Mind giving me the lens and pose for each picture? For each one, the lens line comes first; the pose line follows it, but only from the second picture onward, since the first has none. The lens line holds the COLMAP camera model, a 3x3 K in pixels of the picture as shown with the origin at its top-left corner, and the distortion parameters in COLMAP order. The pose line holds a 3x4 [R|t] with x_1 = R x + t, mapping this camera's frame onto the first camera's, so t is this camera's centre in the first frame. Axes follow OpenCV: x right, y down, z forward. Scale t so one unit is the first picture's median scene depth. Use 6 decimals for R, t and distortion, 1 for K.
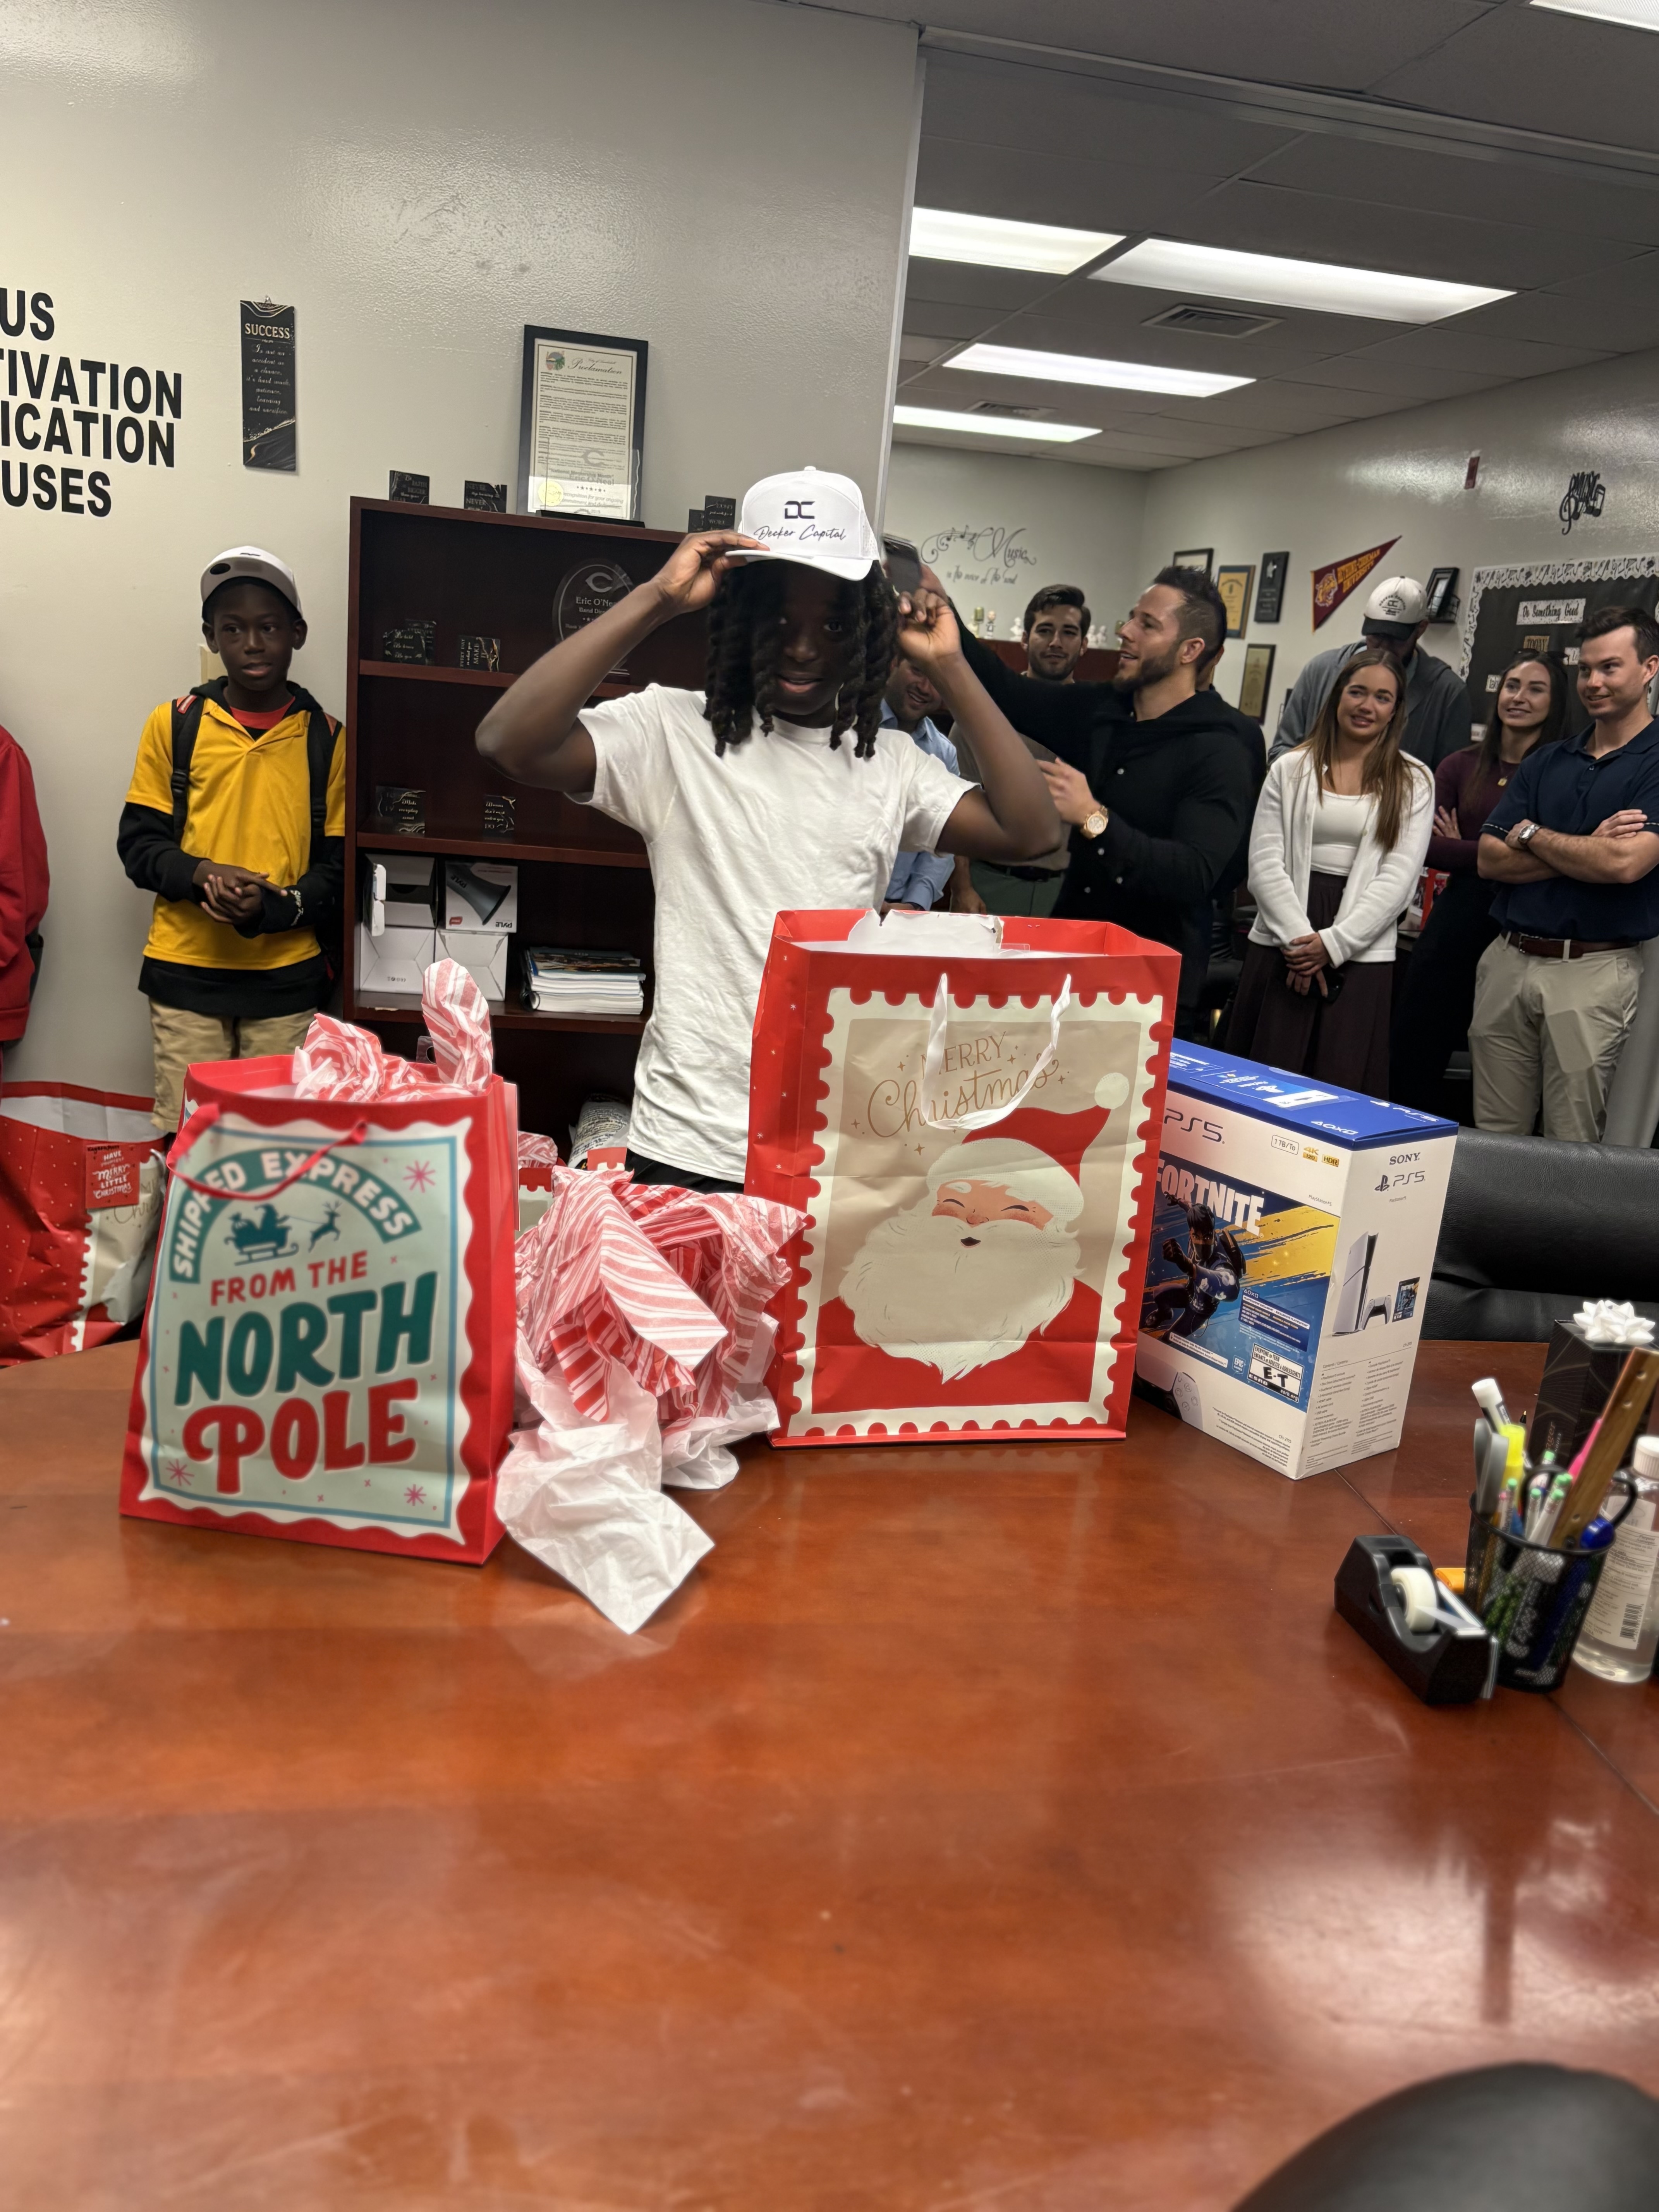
lens RADIAL K [[1672.1, 0, 810.9], [0, 1672.1, 1124.5], [0, 0, 1]] dist [-0.008076, 0.010856]
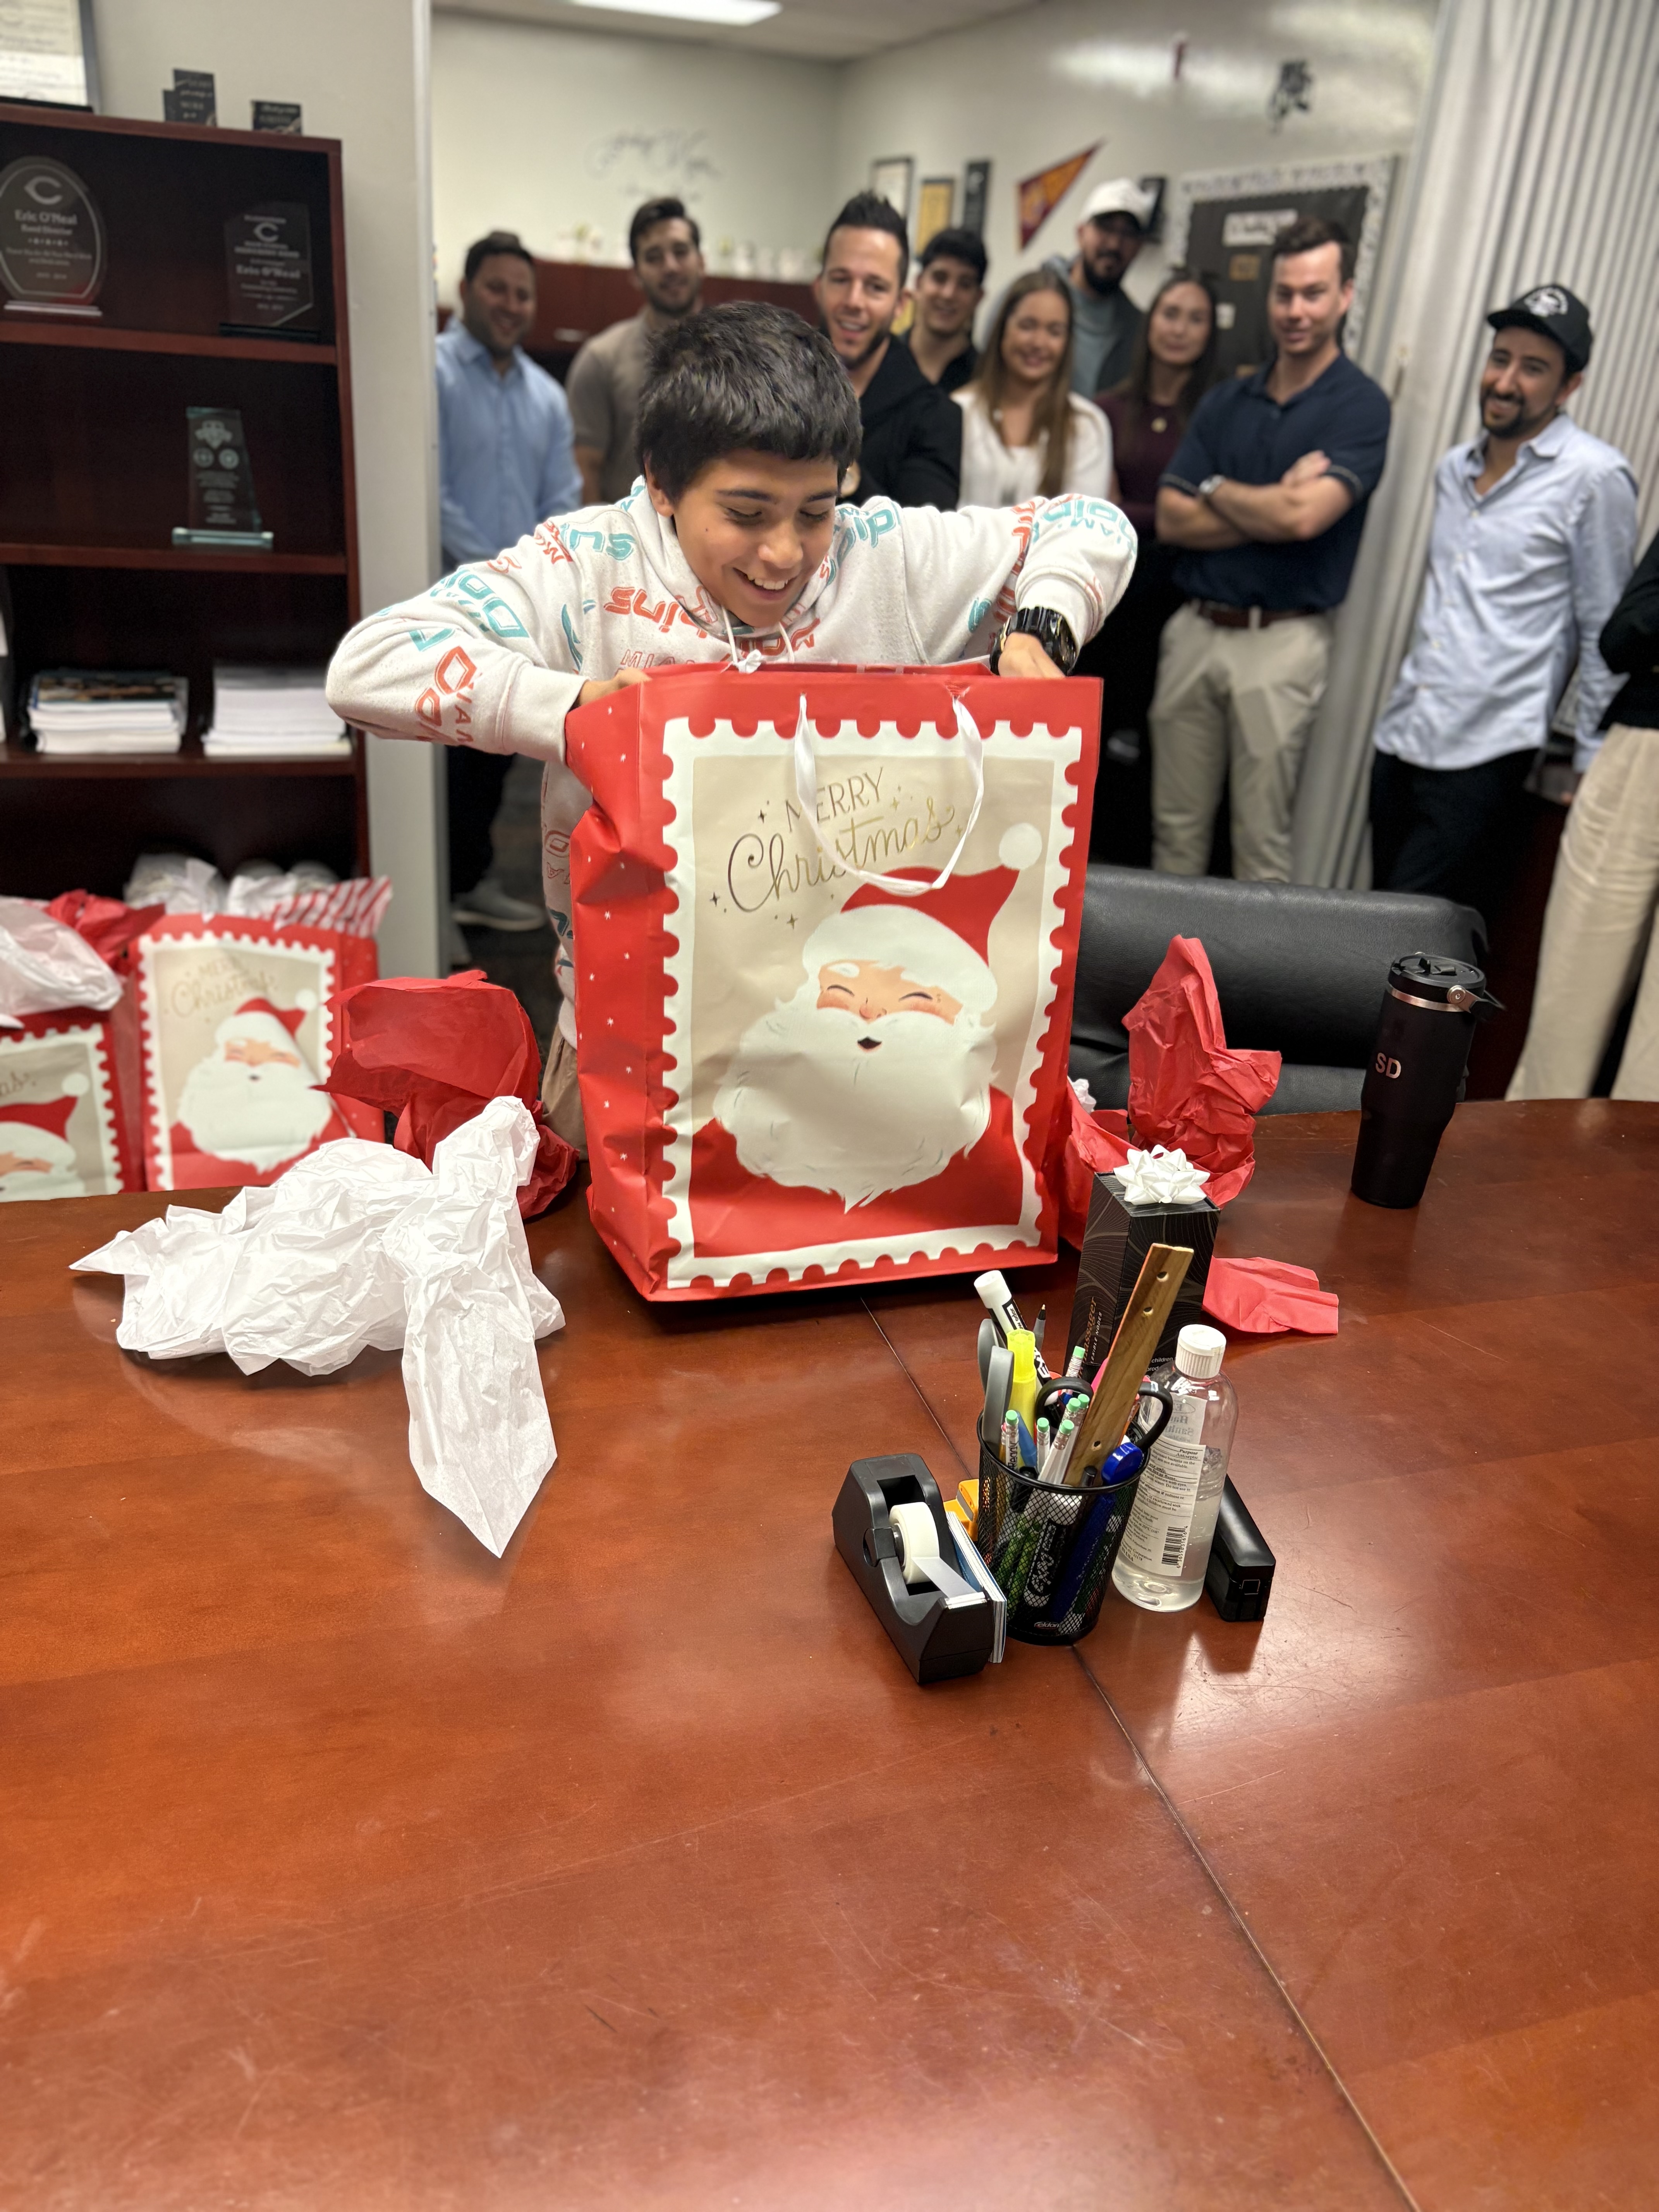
lens RADIAL K [[1672.1, 0, 822.3], [0, 1672.1, 1096.4], [0, 0, 1]] dist [-0.008076, 0.010856]
pose [[0.988808, -0.074161, 0.129453, 0.097792], [0.050131, 0.982410, 0.179881, -0.030224], [-0.140516, -0.171378, 0.975133, 0.113011]]
